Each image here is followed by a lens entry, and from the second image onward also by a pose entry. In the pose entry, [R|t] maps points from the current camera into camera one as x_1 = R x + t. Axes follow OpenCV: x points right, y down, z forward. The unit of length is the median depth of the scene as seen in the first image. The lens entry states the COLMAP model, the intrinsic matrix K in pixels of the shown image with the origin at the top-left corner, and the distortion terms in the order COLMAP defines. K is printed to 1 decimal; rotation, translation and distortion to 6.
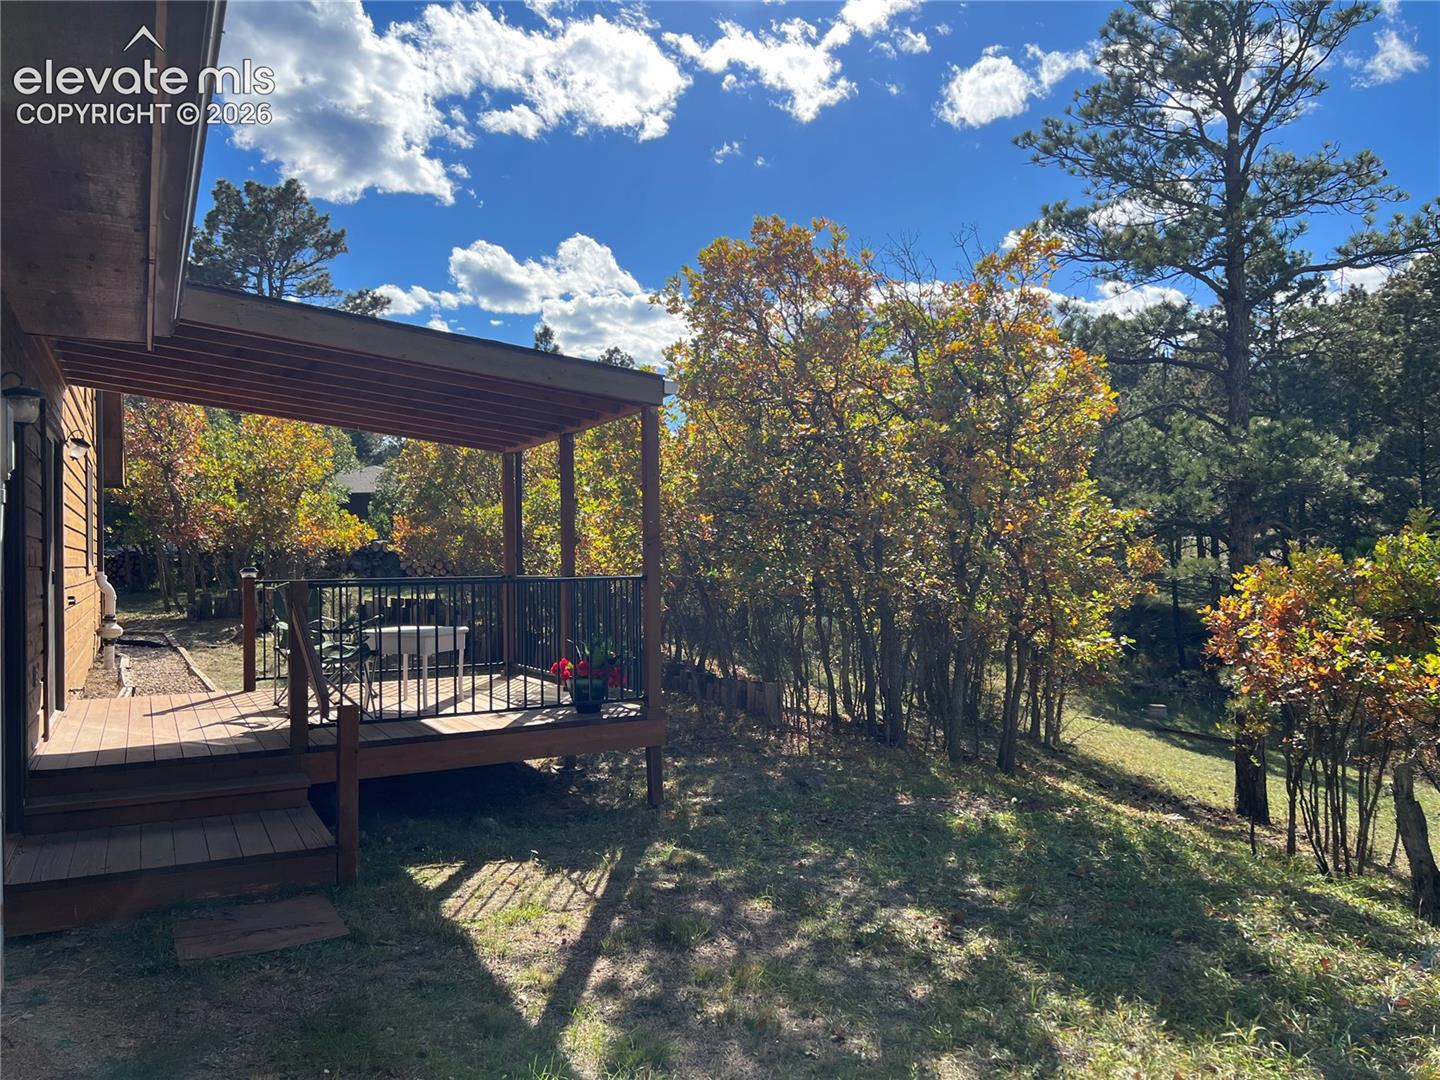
lens RADIAL K [[1059.0, 0, 733.6], [0, 1059.0, 555.2], [0, 0, 1]] dist [0.013023, -0.024807]
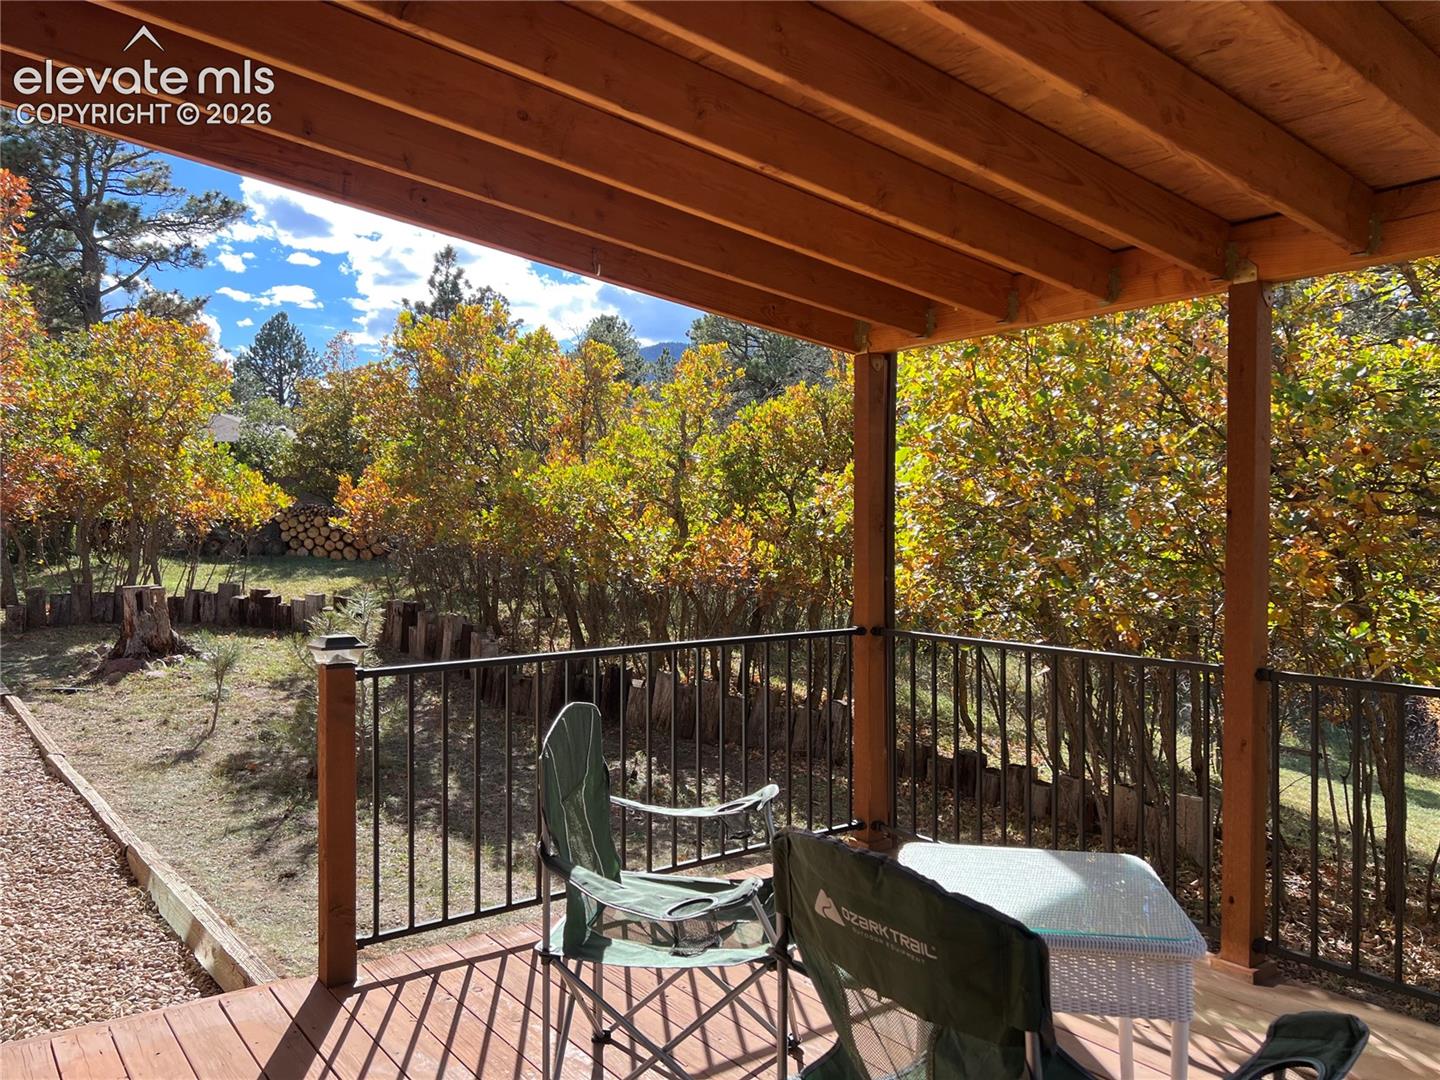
lens RADIAL K [[1059.0, 0, 722.0], [0, 1059.0, 529.8], [0, 0, 1]] dist [0.013023, -0.024807]
pose [[0.988443, 0.010831, 0.151204, -0.161057], [-0.012921, 0.999834, 0.012841, -0.012753], [-0.151040, -0.014647, 0.988419, 0.263058]]
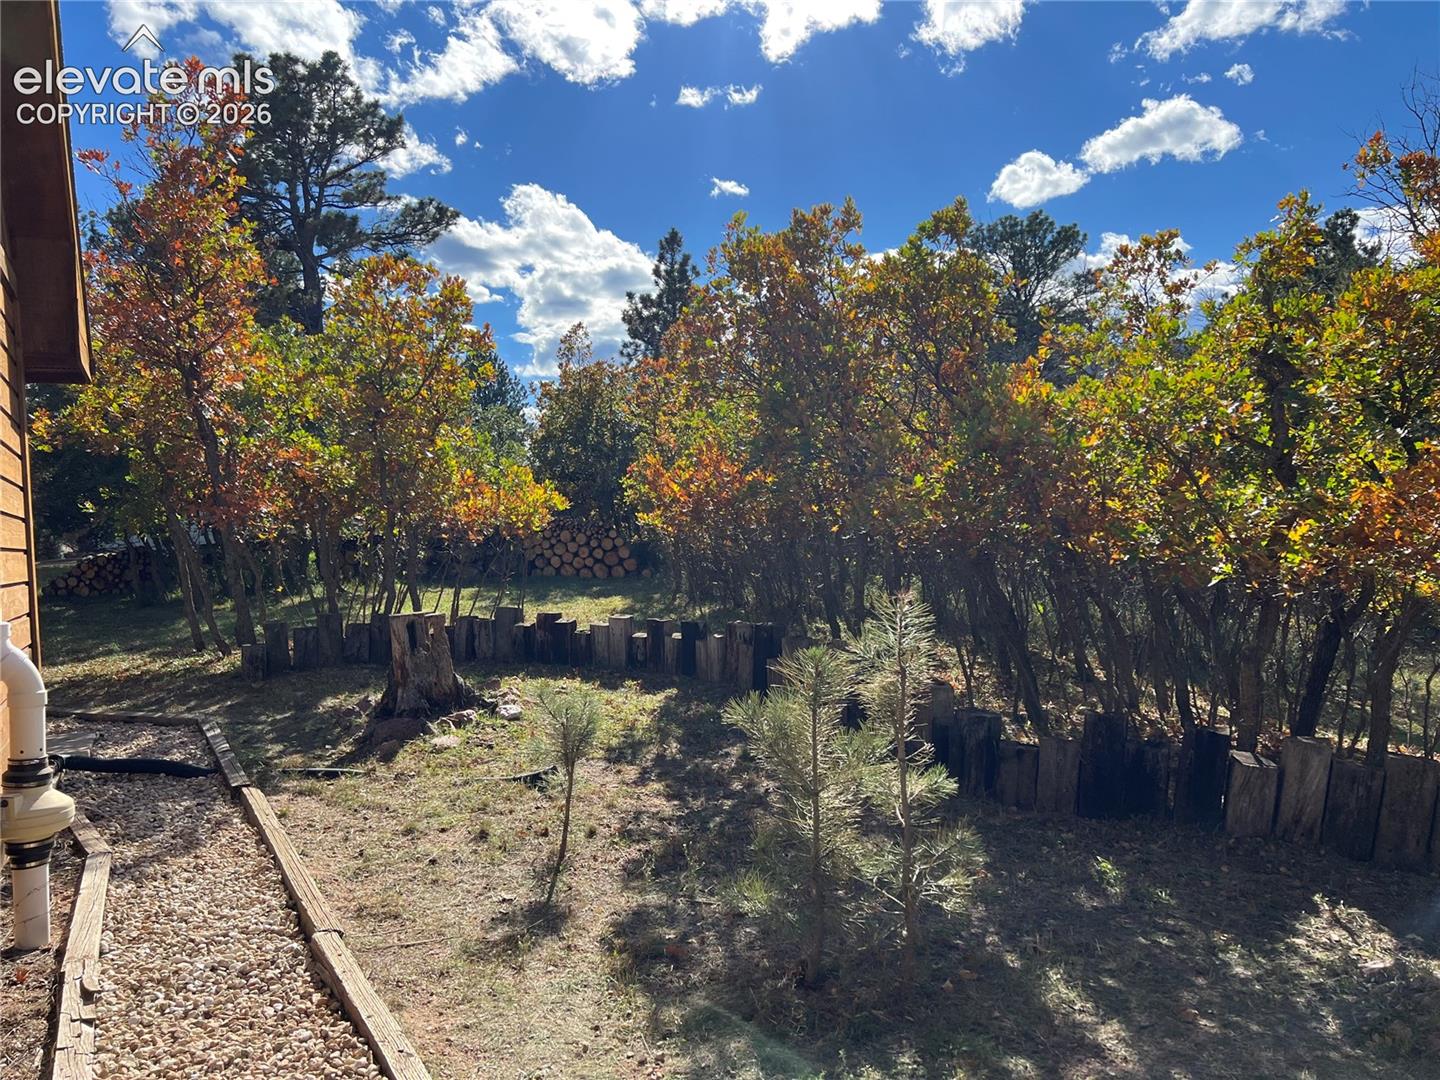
lens RADIAL K [[1059.0, 0, 717.0], [0, 1059.0, 543.2], [0, 0, 1]] dist [0.013023, -0.024807]
pose [[0.999140, -0.033536, -0.024385, -0.246971], [0.033764, 0.999389, 0.009004, 0.000932], [0.024068, -0.009820, 0.999662, 0.451674]]
